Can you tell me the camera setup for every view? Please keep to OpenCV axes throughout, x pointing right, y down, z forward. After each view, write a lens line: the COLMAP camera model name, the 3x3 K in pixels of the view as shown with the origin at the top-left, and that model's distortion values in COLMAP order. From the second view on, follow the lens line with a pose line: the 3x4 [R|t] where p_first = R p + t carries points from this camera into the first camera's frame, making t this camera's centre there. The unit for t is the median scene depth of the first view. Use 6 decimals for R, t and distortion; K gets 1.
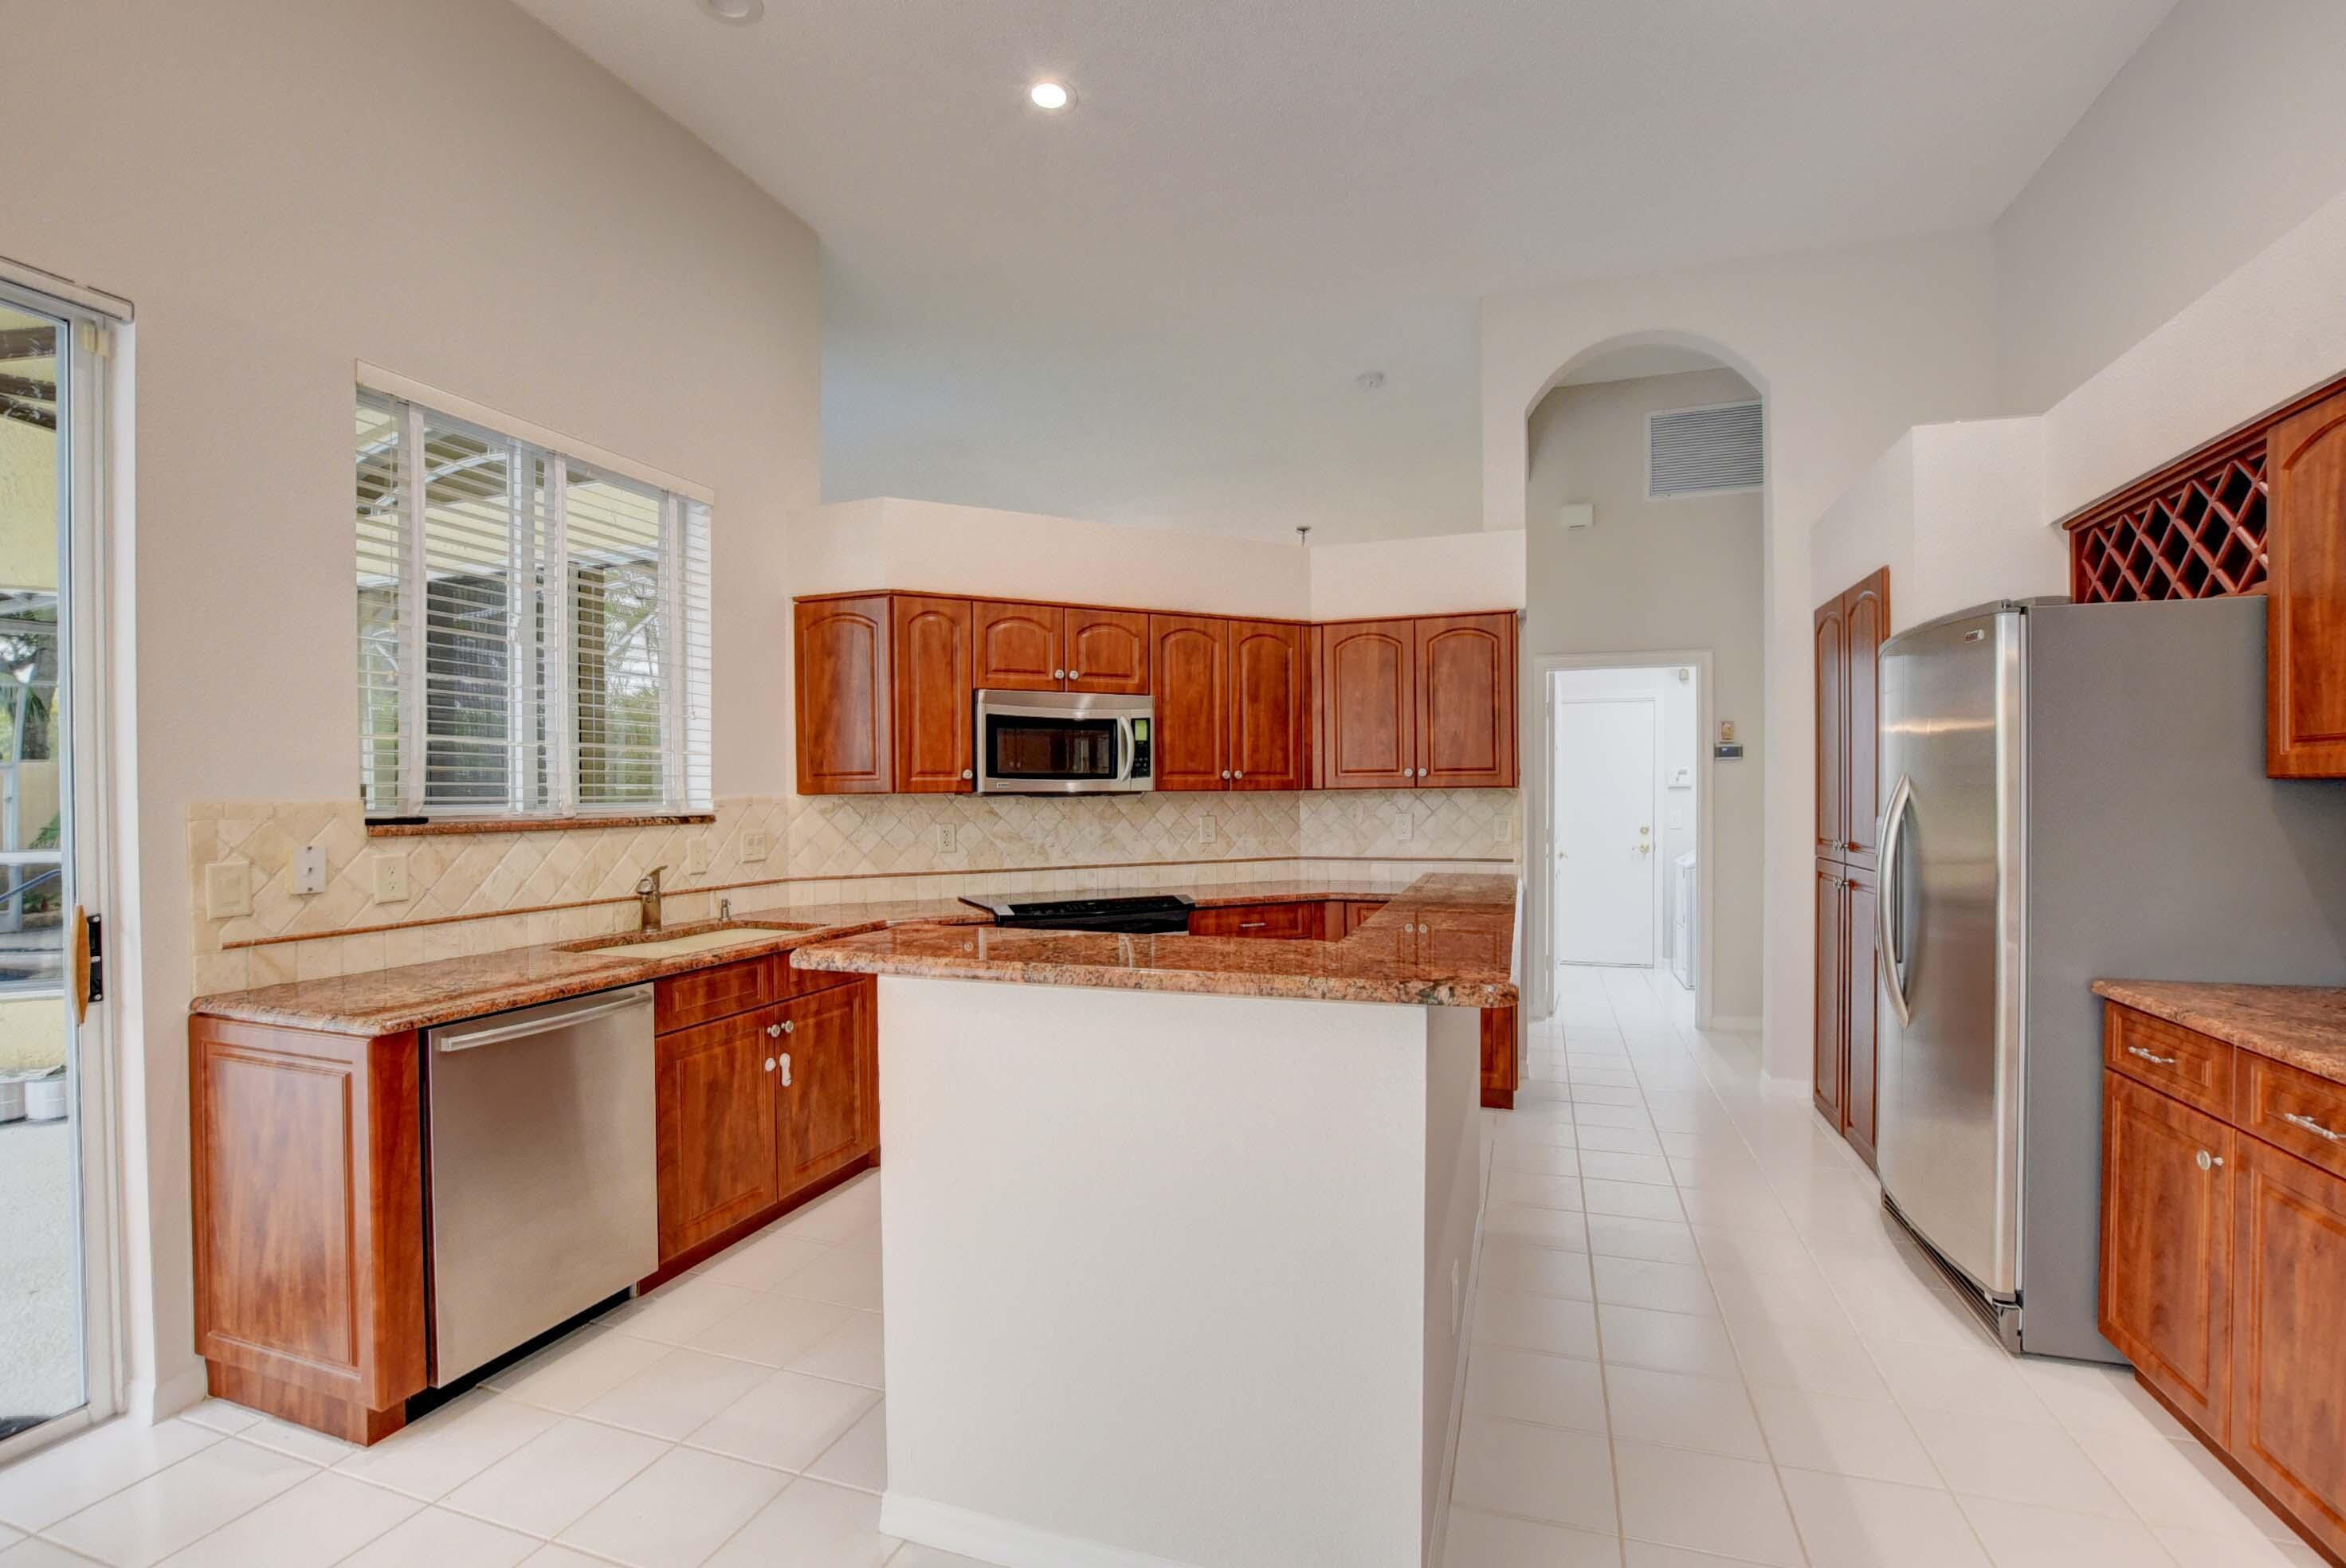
lens RADIAL K [[1035.6, 0, 1182.2], [0, 1035.6, 789.5], [0, 0, 1]] dist [-0.032547, 0.000379]
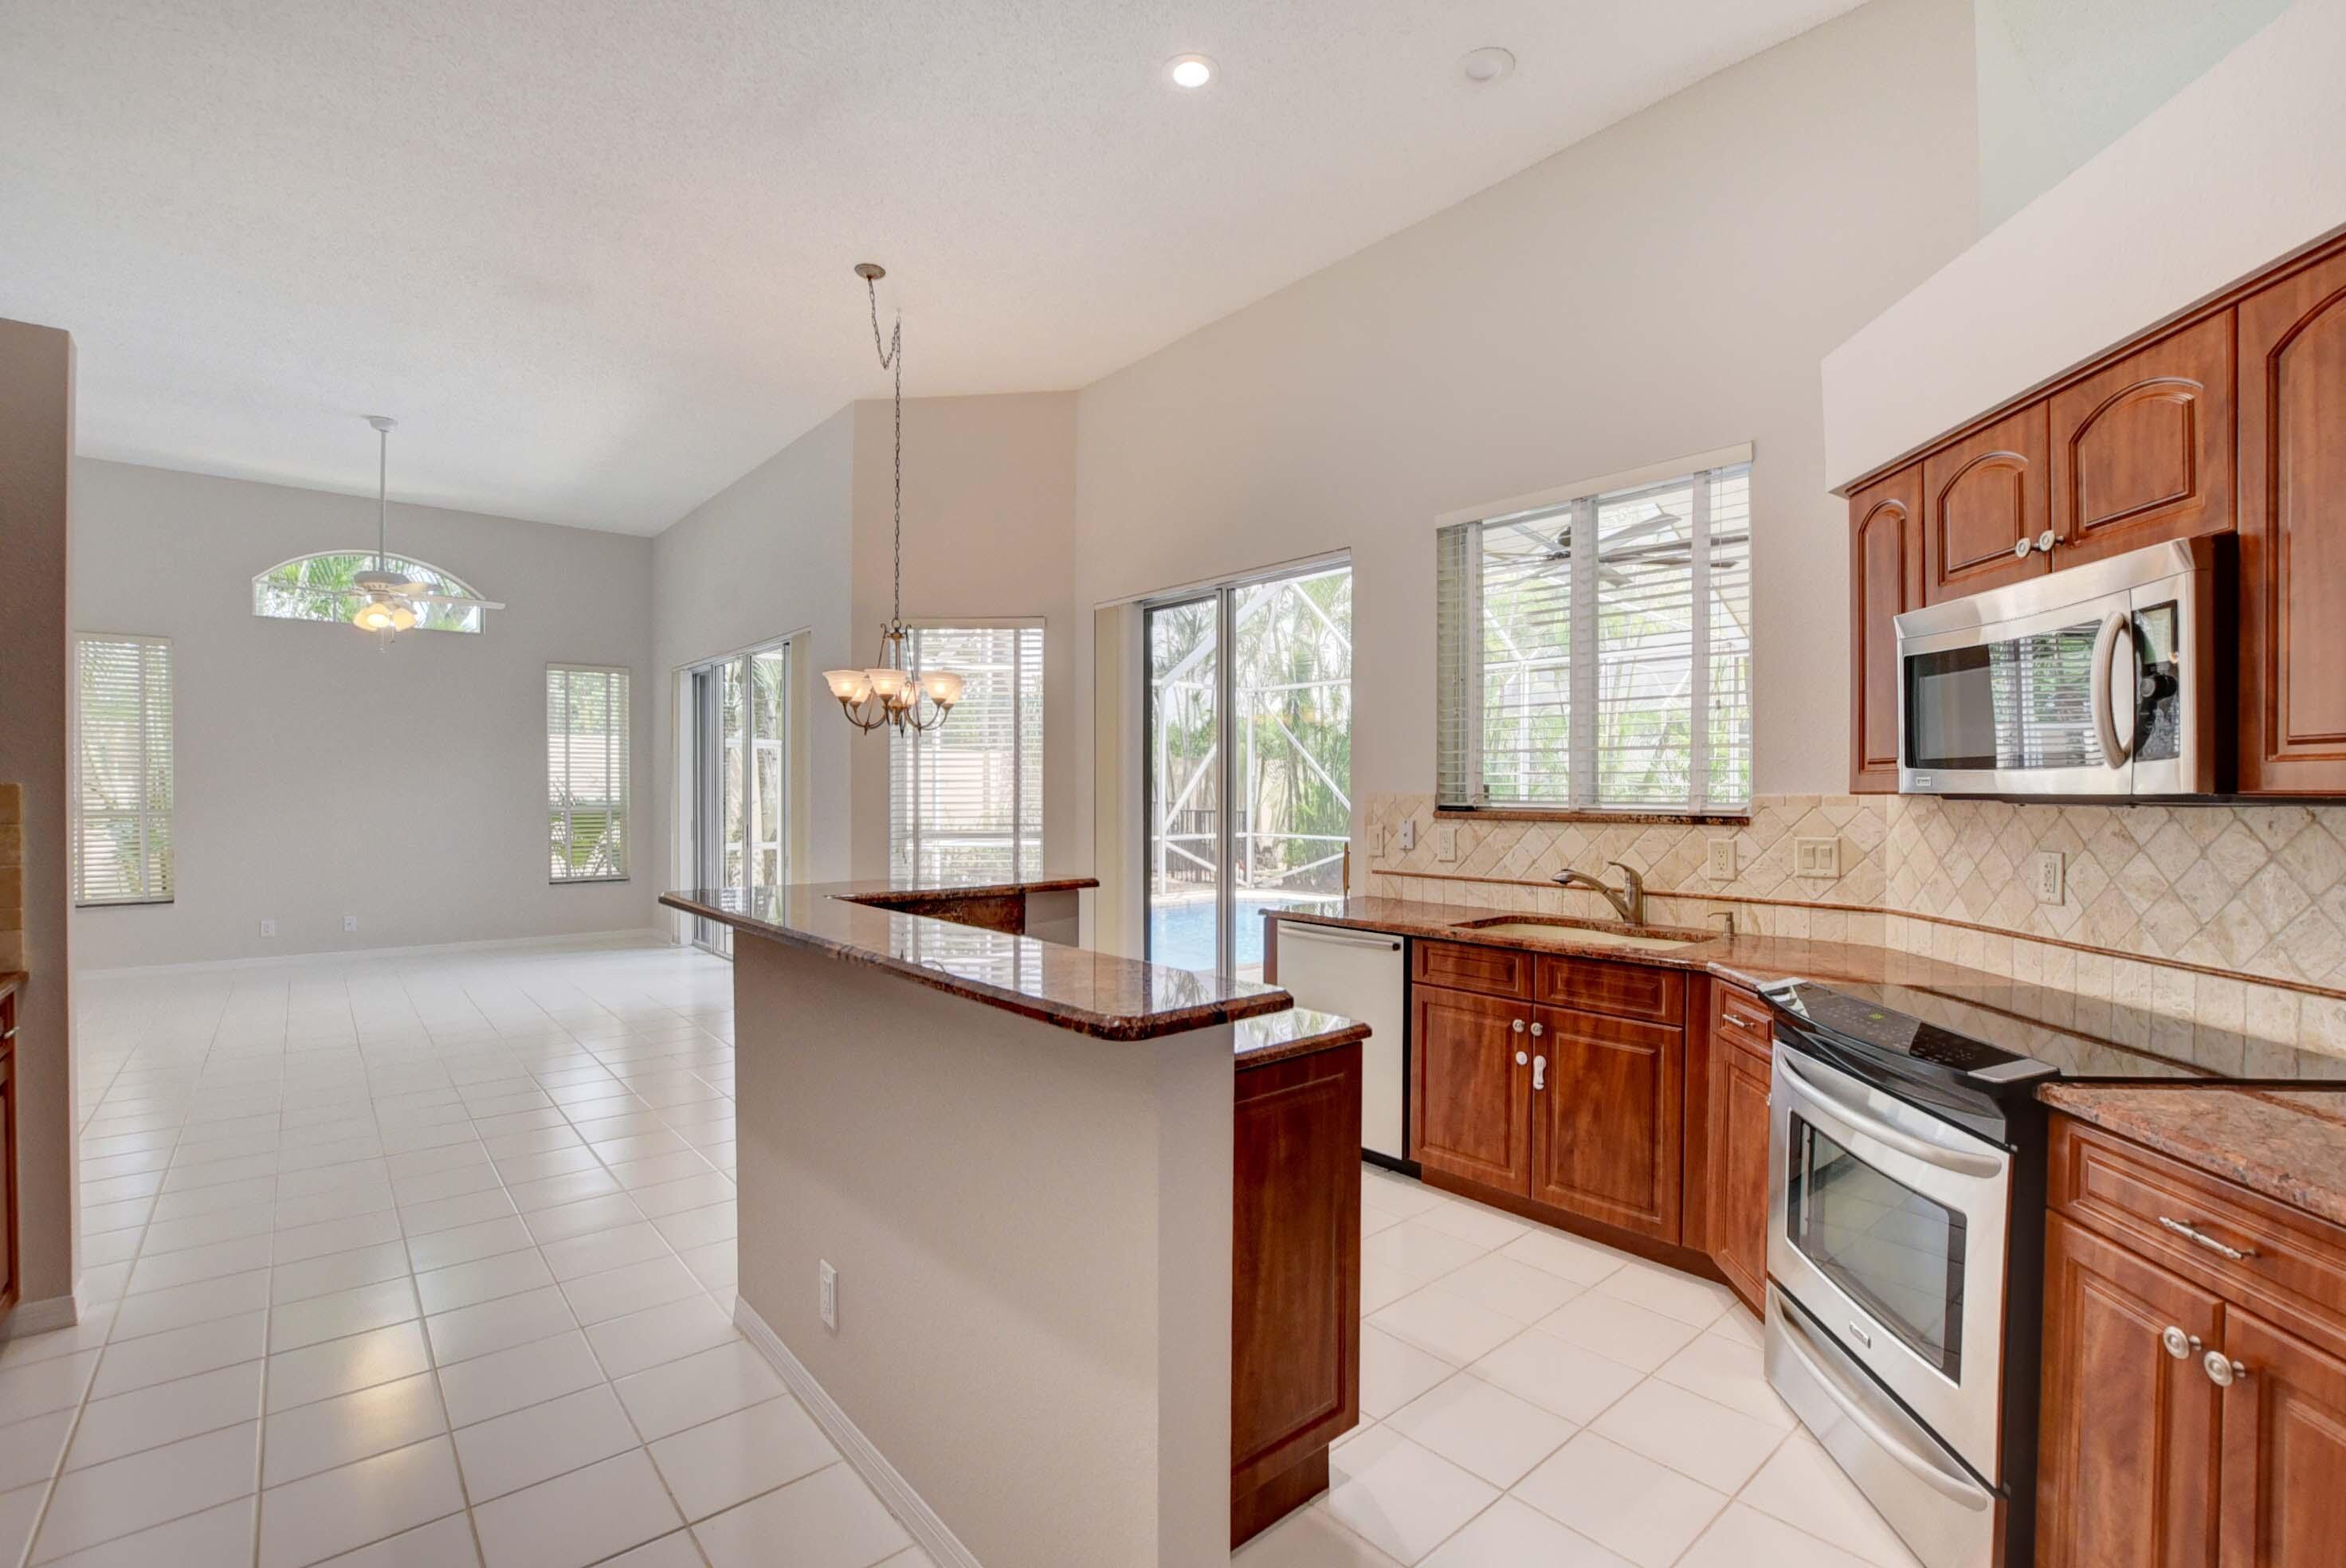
lens RADIAL K [[1035.6, 0, 1177.6], [0, 1035.6, 794.9], [0, 0, 1]] dist [-0.032547, 0.000379]
pose [[-0.503411, 0.008175, -0.864008, 0.485811], [-0.000006, 0.999955, 0.009465, -0.001644], [0.864047, 0.004771, -0.503389, 0.912643]]
